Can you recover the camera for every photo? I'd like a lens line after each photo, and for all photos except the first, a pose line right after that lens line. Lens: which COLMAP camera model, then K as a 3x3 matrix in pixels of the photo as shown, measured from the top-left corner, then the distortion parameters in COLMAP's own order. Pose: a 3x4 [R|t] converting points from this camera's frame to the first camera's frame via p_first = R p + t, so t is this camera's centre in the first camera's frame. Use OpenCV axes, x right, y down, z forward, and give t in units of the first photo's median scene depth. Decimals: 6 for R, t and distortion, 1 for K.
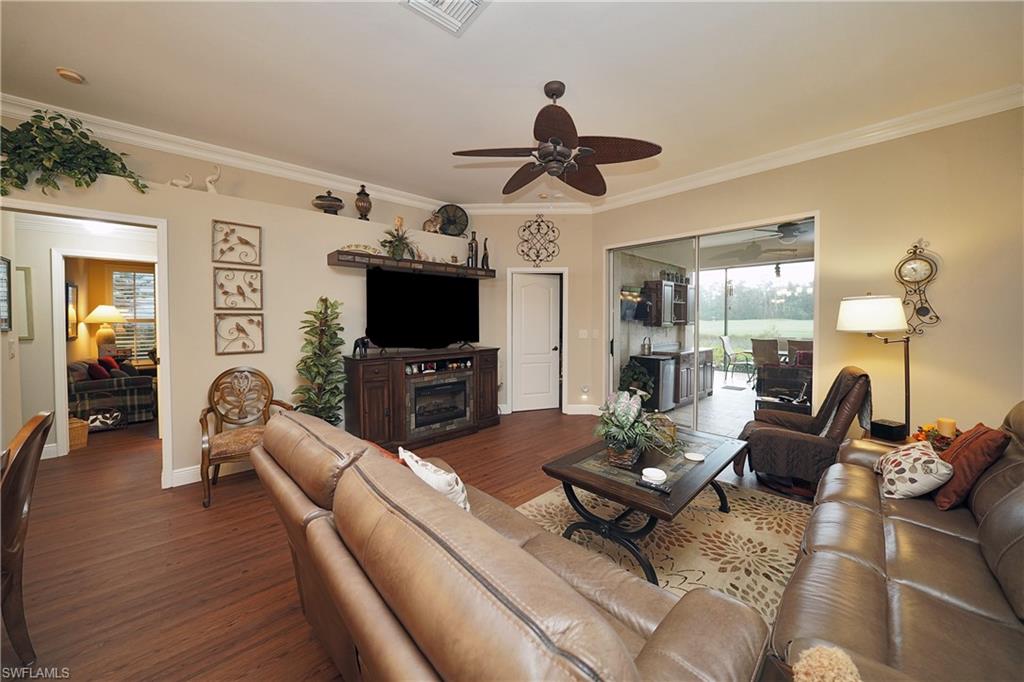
lens RADIAL K [[364.1, 0, 513.6], [0, 364.1, 327.5], [0, 0, 1]] dist [0.000100, -0.000002]
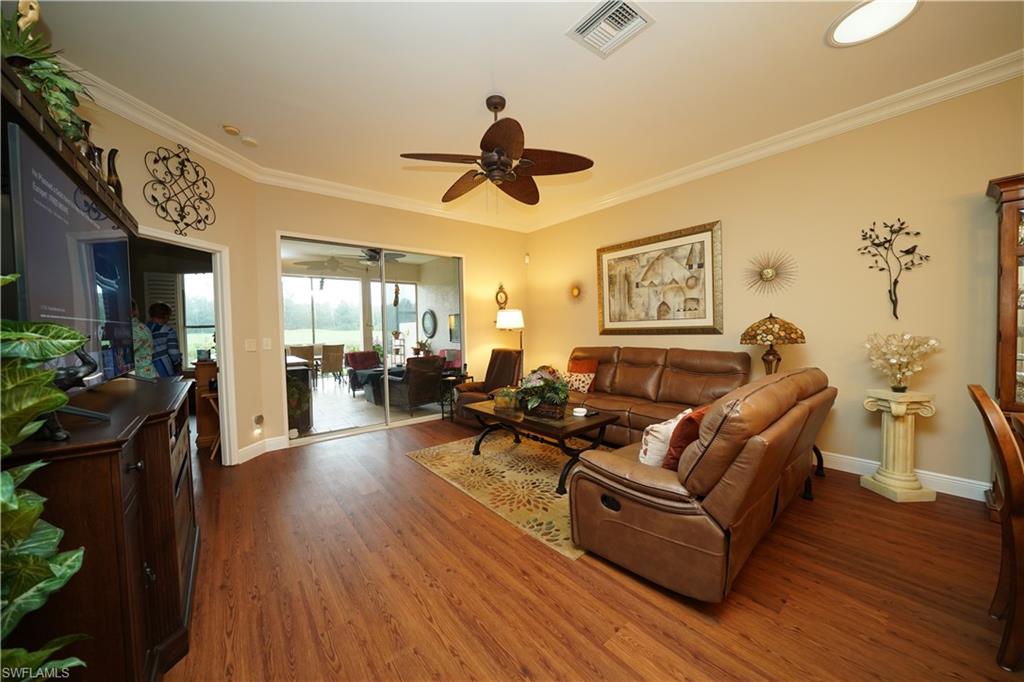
lens RADIAL K [[366.3, 0, 512.0], [0, 366.3, 341.0], [0, 0, 1]] dist [-0.000010, 0.000004]
pose [[0.083533, -0.035433, 0.995875, -0.487042], [0.042505, 0.998585, 0.031964, 0.008981], [-0.995598, 0.039660, 0.084921, 0.428493]]
